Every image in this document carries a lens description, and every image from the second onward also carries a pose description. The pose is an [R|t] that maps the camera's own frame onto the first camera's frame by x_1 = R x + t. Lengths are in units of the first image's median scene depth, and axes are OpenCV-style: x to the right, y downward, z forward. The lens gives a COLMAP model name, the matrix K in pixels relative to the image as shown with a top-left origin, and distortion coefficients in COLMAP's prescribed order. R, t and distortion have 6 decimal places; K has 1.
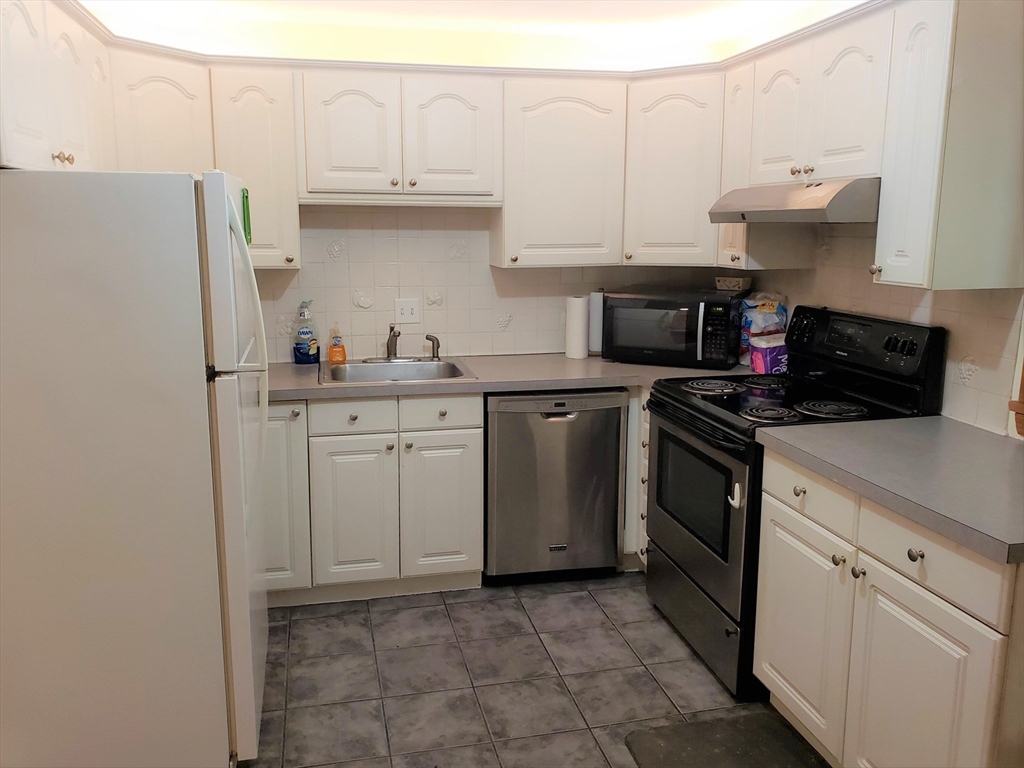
lens RADIAL K [[815.5, 0, 531.3], [0, 815.5, 362.7], [0, 0, 1]] dist [0.046702, -0.010378]
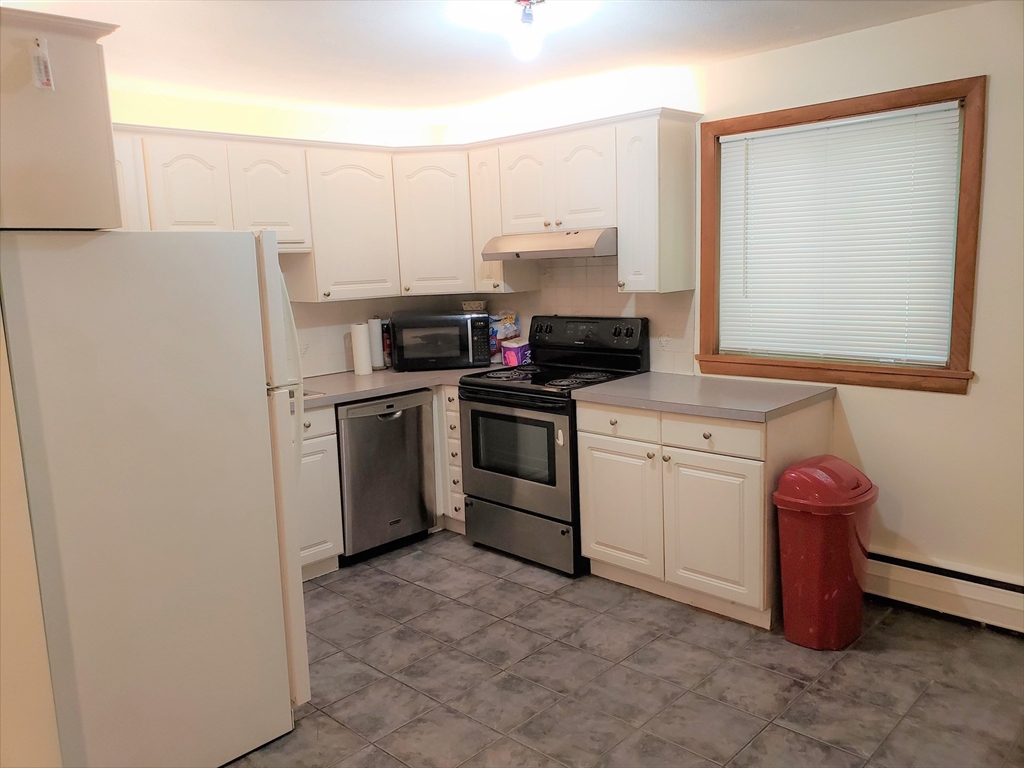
lens RADIAL K [[815.5, 0, 484.6], [0, 815.5, 376.2], [0, 0, 1]] dist [0.046702, -0.010378]
pose [[0.831869, -0.108486, 0.544265, -0.546534], [0.129858, 0.991532, -0.000839, 0.026210], [-0.539565, 0.071375, 0.838913, -0.150823]]
